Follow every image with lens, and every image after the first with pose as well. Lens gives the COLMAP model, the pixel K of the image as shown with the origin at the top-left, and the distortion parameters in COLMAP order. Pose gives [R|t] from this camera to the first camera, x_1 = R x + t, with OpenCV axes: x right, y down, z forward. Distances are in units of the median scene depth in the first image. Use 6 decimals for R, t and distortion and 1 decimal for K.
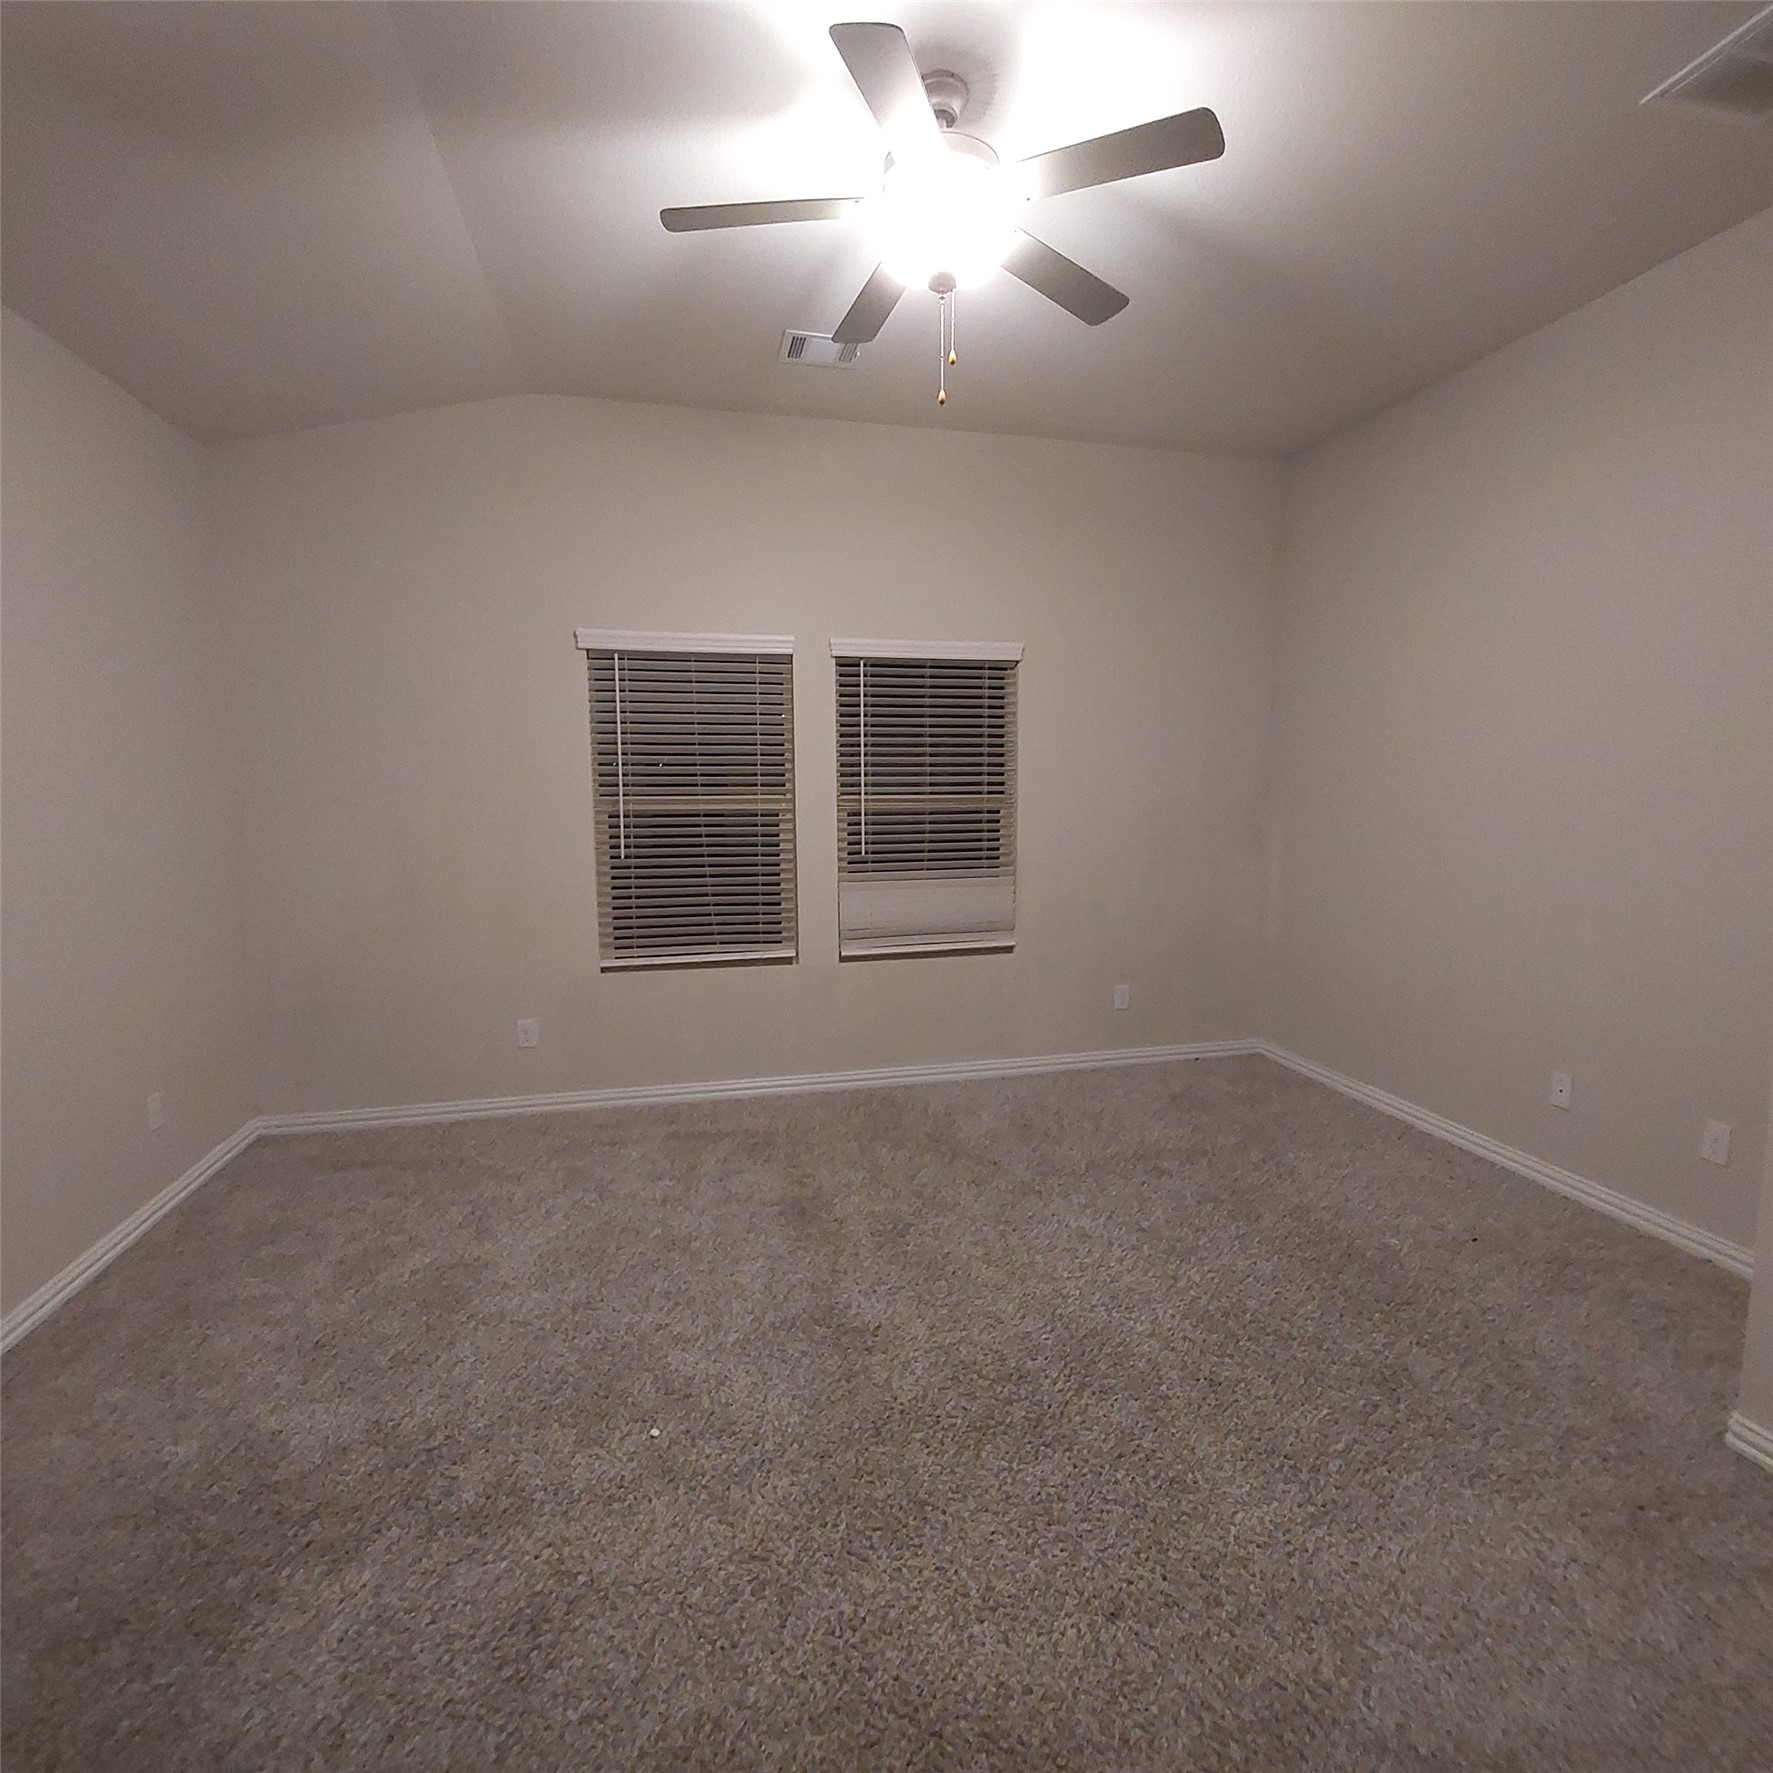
lens RADIAL K [[962.2, 0, 888.2], [0, 962.2, 894.6], [0, 0, 1]] dist [0.001347, 0.001340]
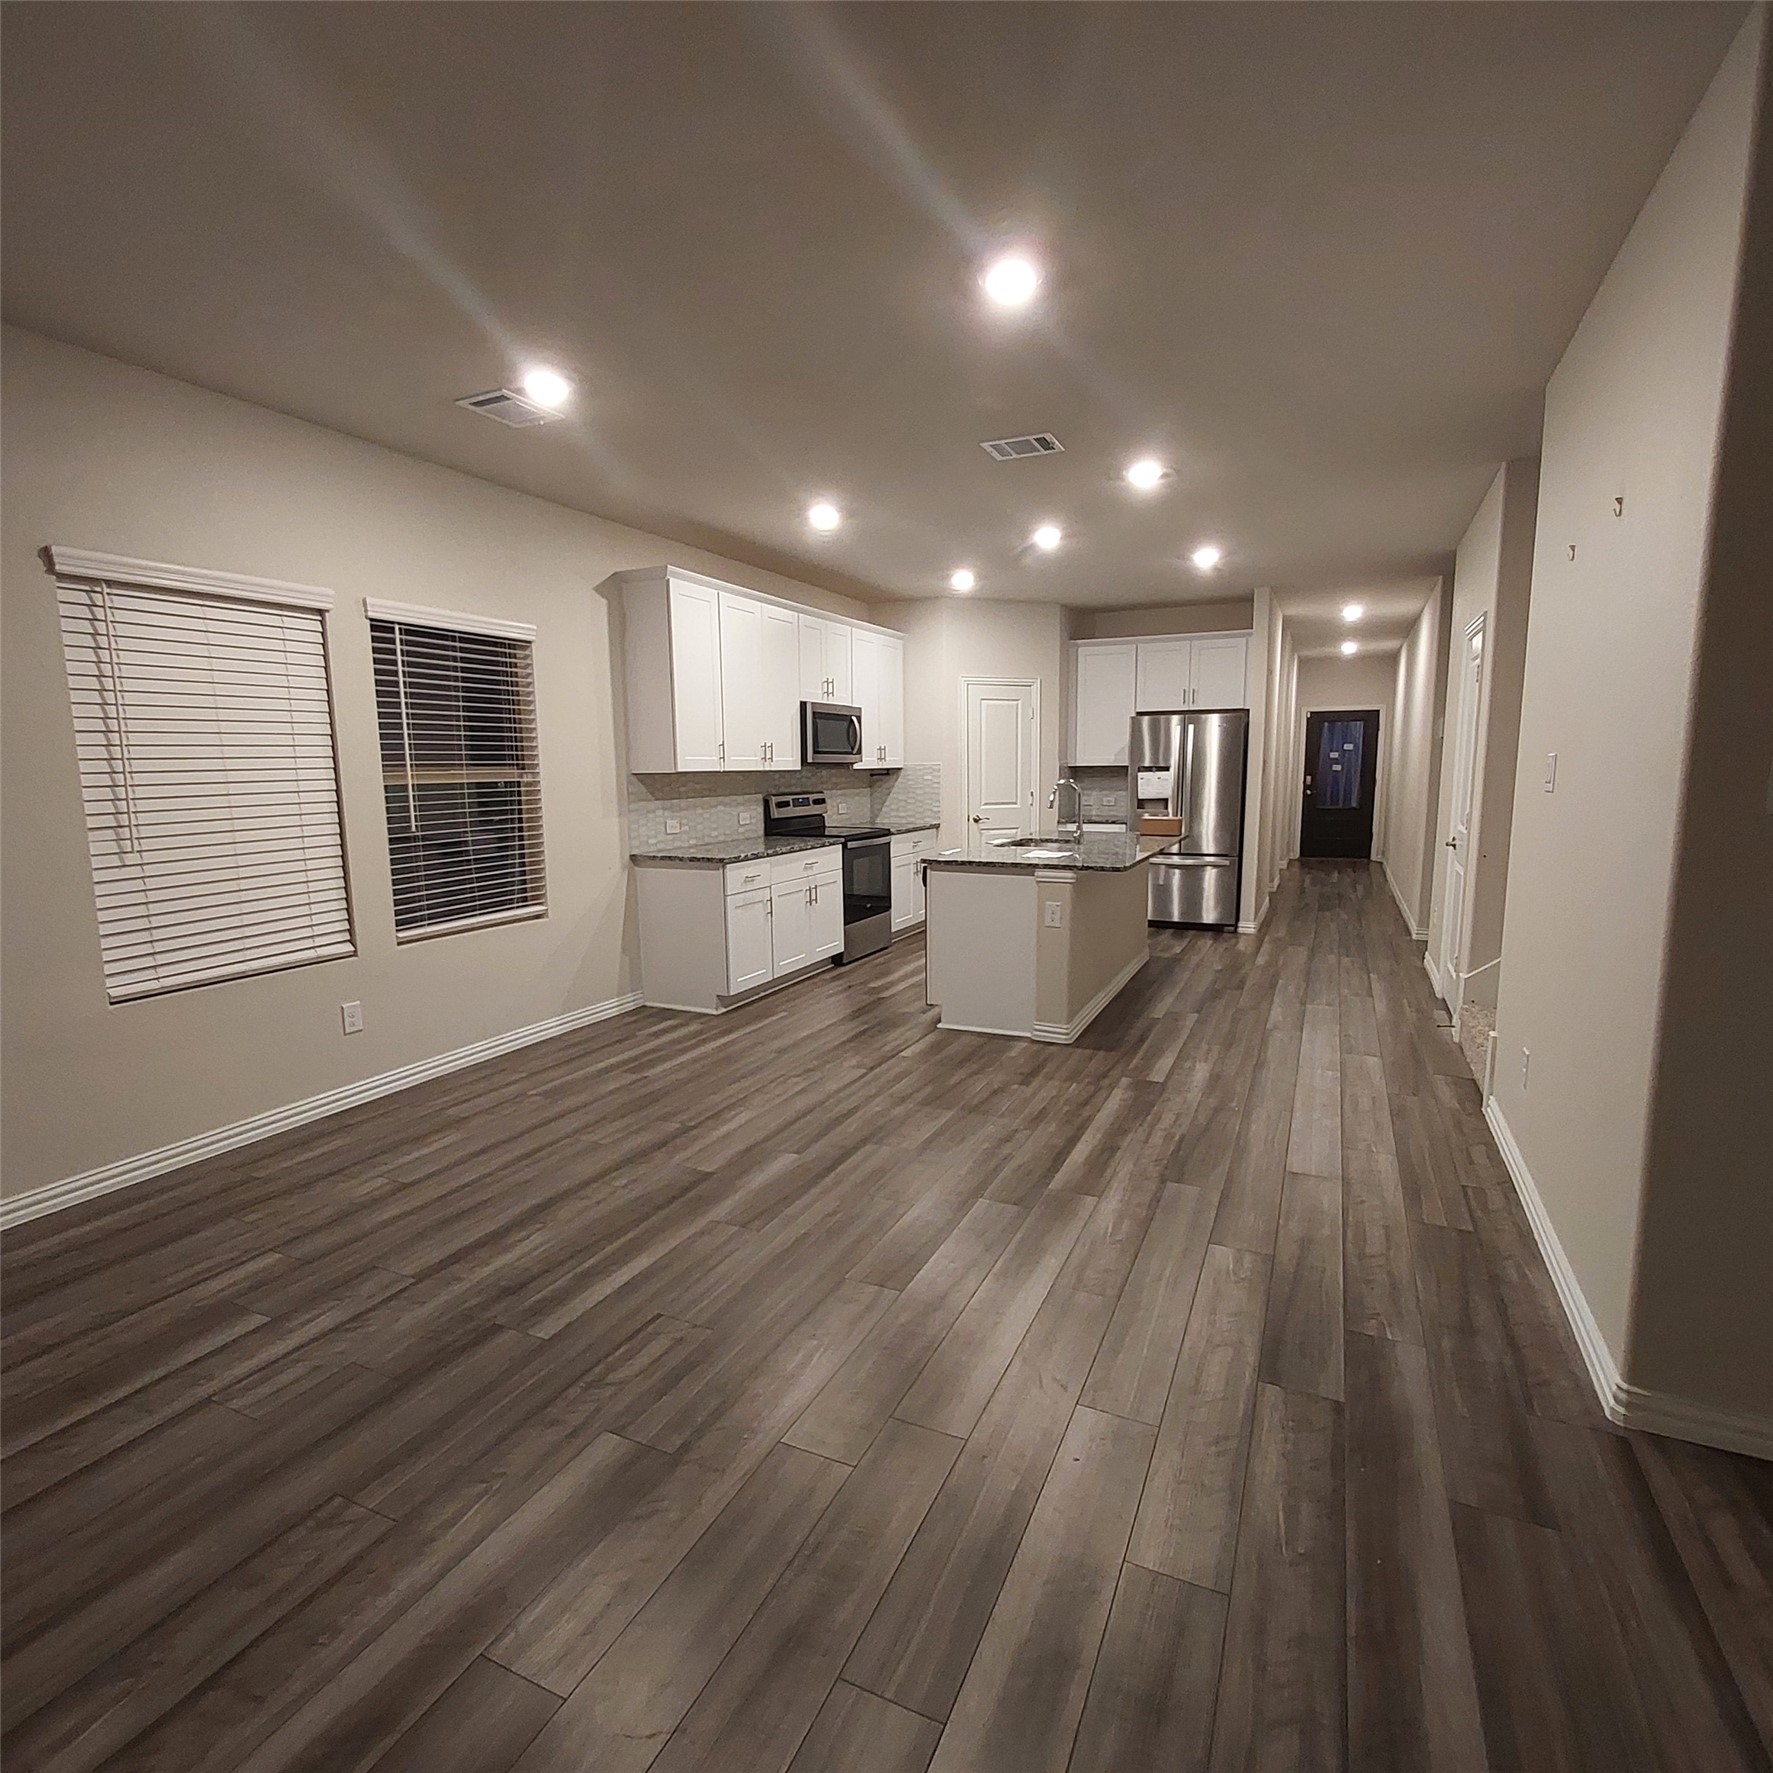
lens RADIAL K [[939.7, 0, 908.2], [0, 939.7, 899.9], [0, 0, 1]] dist [-0.002185, 0.000343]
pose [[0.617975, -0.112275, 0.778139, -0.476812], [0.085923, 0.993467, 0.075107, -0.004923], [-0.781488, 0.020446, 0.623585, 0.050921]]
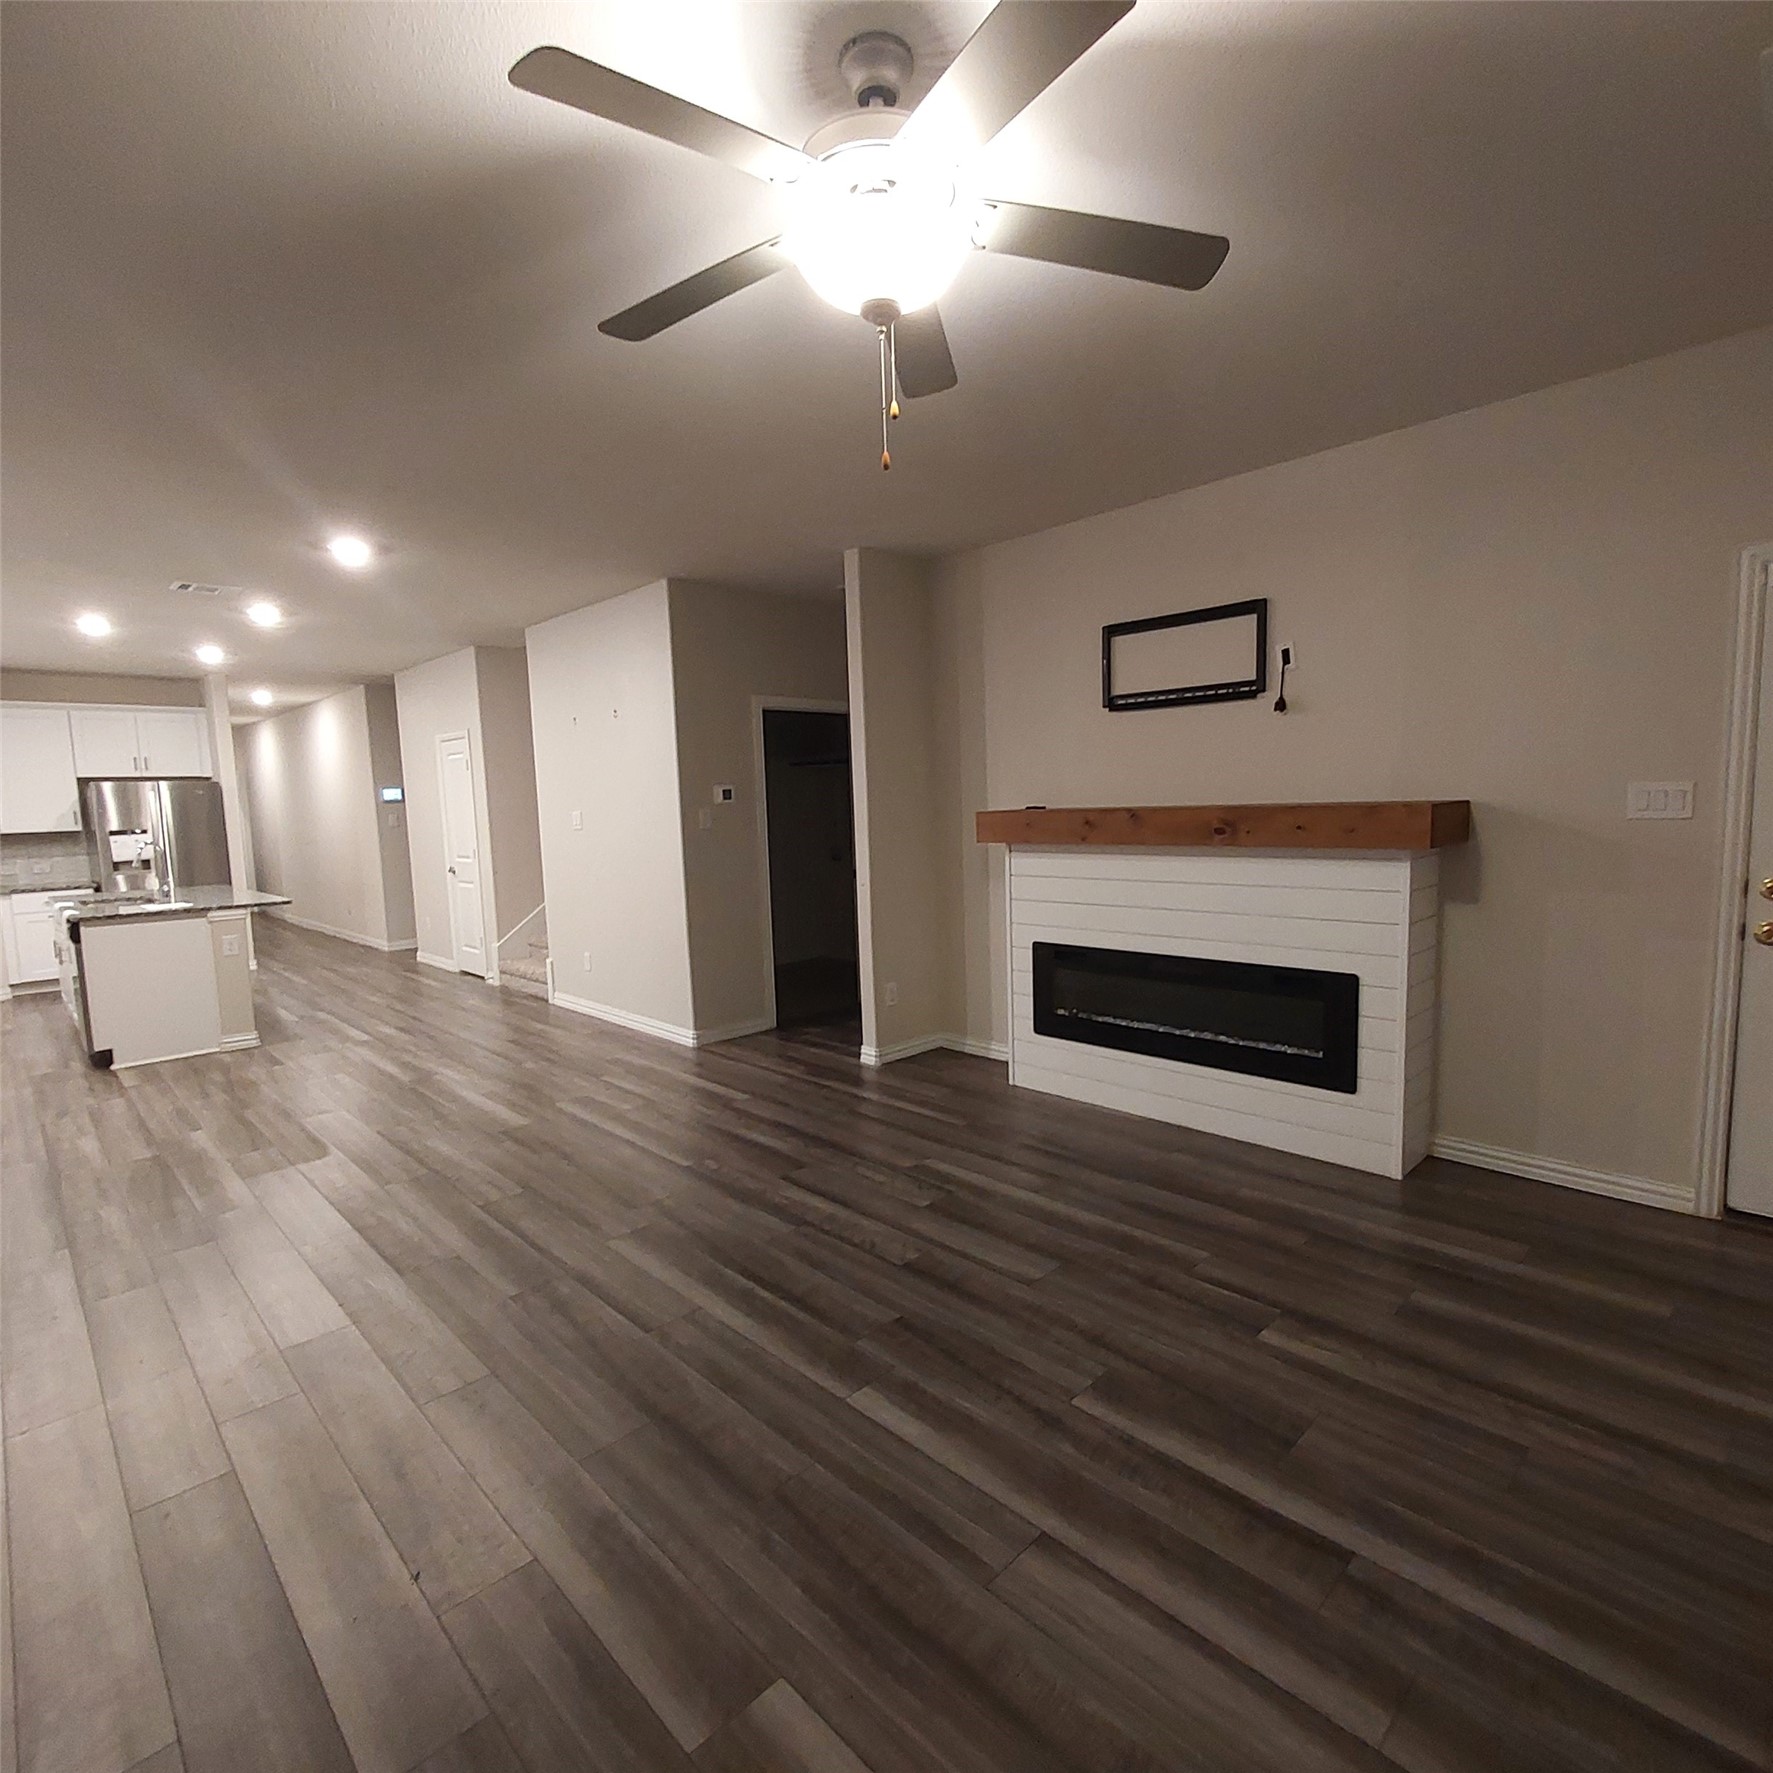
lens RADIAL K [[939.7, 0, 908.2], [0, 939.7, 899.9], [0, 0, 1]] dist [-0.002185, 0.000343]
pose [[-0.515455, -0.070486, 0.854013, -1.184440], [0.121729, 0.980481, 0.154397, -0.046293], [-0.848227, 0.183543, -0.496814, 0.436045]]
